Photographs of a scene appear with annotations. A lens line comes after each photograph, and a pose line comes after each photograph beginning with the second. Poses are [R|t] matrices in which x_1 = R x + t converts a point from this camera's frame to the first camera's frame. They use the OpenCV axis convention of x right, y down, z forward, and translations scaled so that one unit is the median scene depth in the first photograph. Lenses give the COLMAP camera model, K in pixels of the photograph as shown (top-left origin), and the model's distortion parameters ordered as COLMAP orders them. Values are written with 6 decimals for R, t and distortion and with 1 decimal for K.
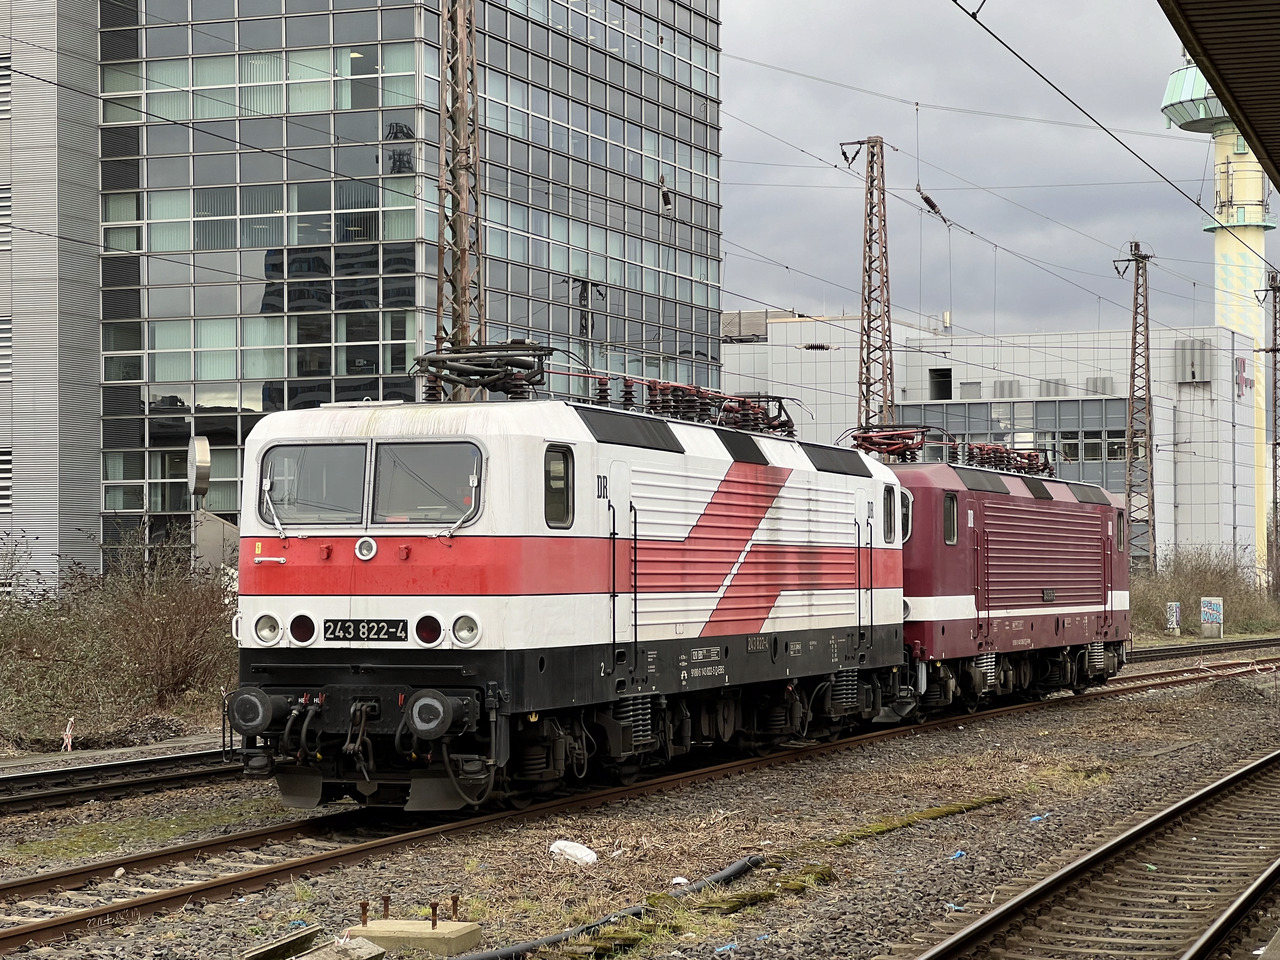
lens RADIAL K [[2916.7, 0, 654.7], [0, 2916.7, 481.3], [0, 0, 1]] dist [-0.191783, 6.547783]
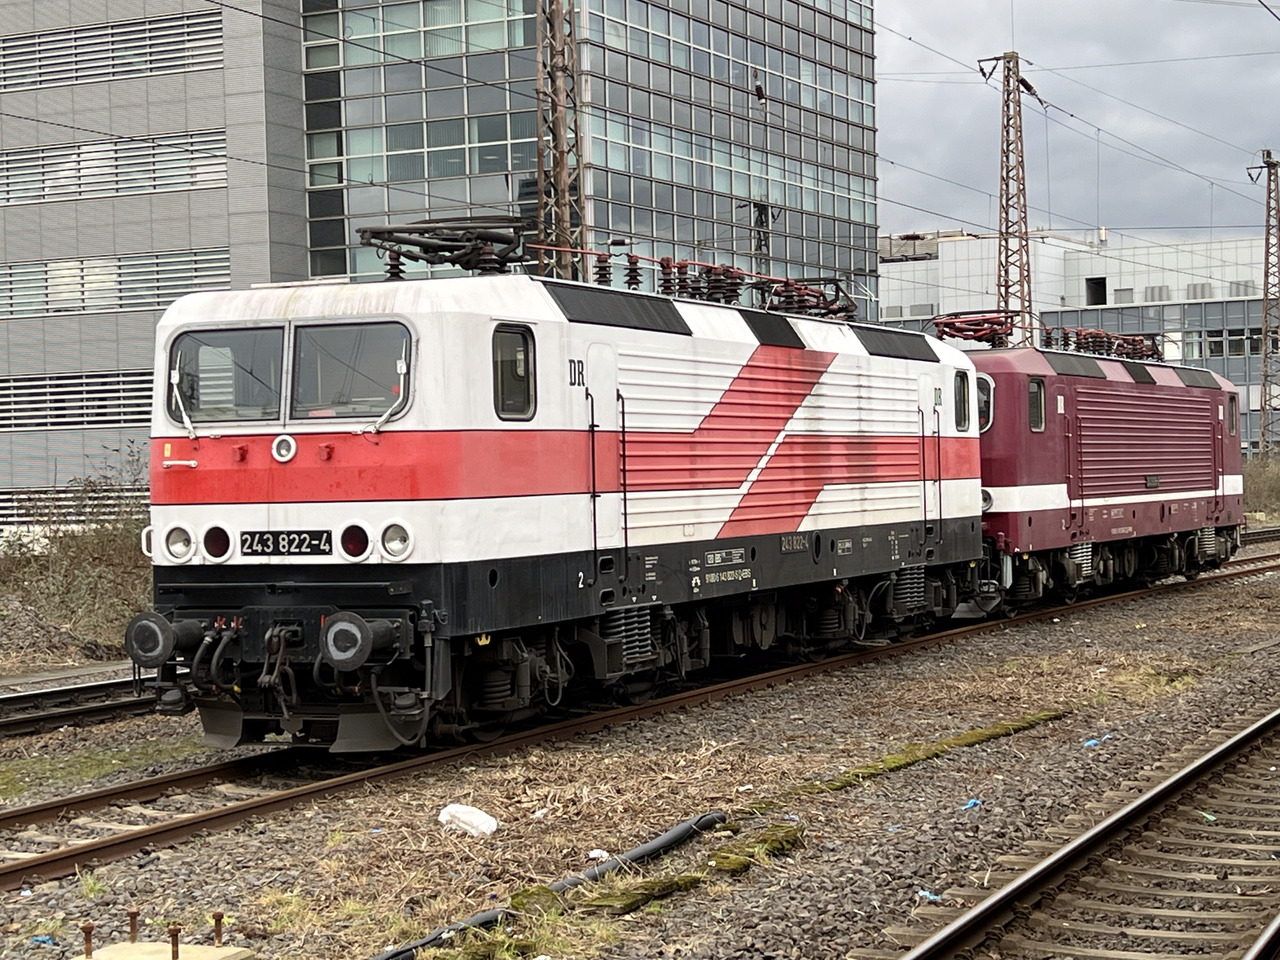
lens RADIAL K [[2468.1, 0, 628.4], [0, 2468.1, 482.0], [0, 0, 1]] dist [0.287226, -1.451547]
pose [[0.995442, -0.019603, -0.093334, 0.060178], [0.023080, 0.999074, 0.036323, 0.007361], [0.092535, -0.038311, 0.994972, 0.236036]]
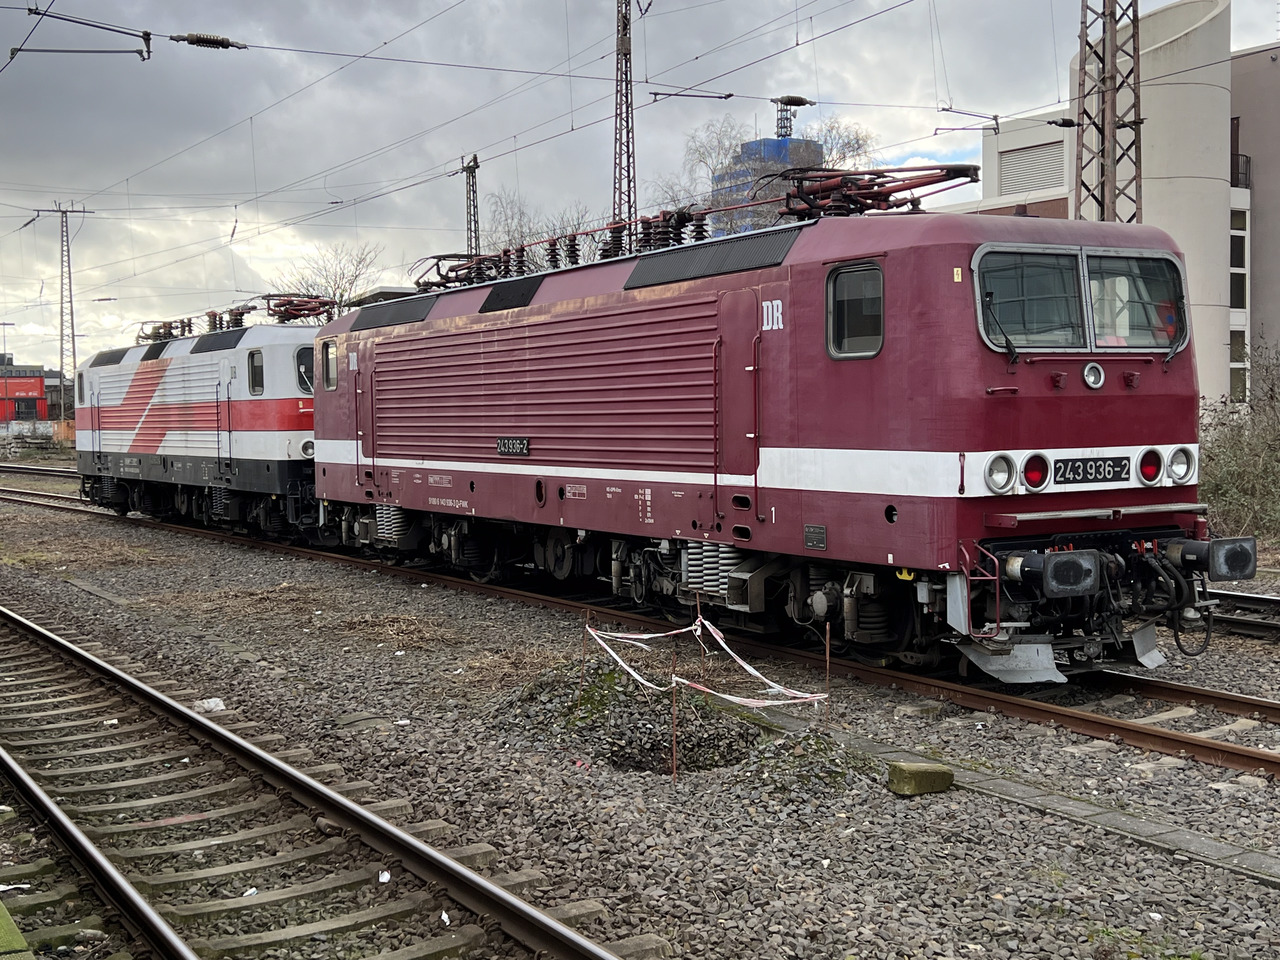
lens RADIAL K [[1560.6, 0, 645.8], [0, 1560.6, 480.2], [0, 0, 1]] dist [0.208031, -0.615547]
pose [[-0.645064, 0.039023, -0.763131, 0.632124], [0.037576, 0.999107, 0.019327, 0.065052], [0.763204, -0.016209, -0.645955, 2.000824]]
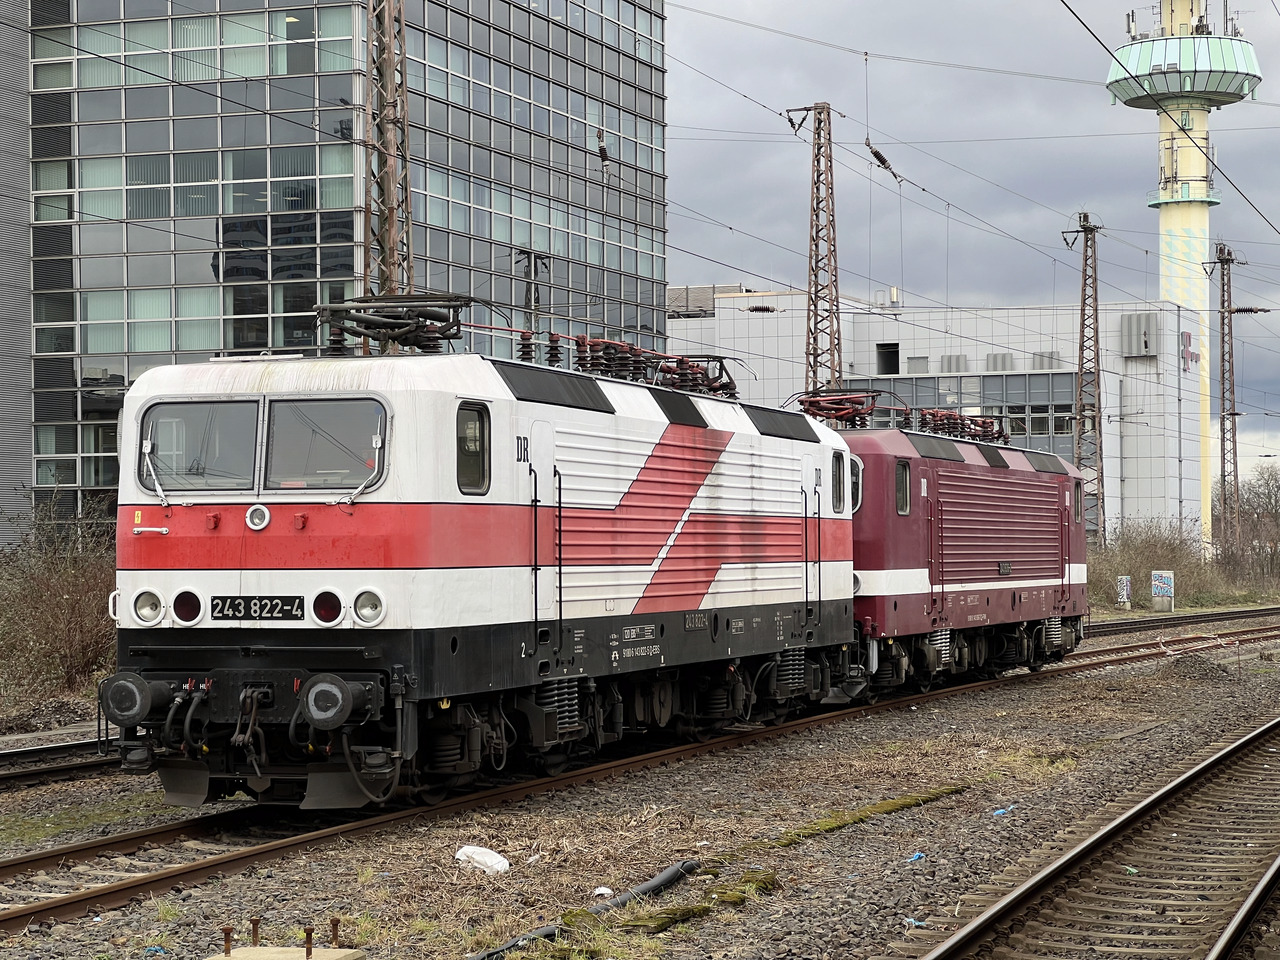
lens RADIAL K [[2883.4, 0, 639.2], [0, 2883.4, 475.0], [0, 0, 1]] dist [-0.178199, 6.212073]
pose [[0.999926, -0.002220, 0.011940, 0.006861], [0.002150, 0.999980, 0.005875, 0.004315], [-0.011953, -0.005849, 0.999911, 0.093156]]
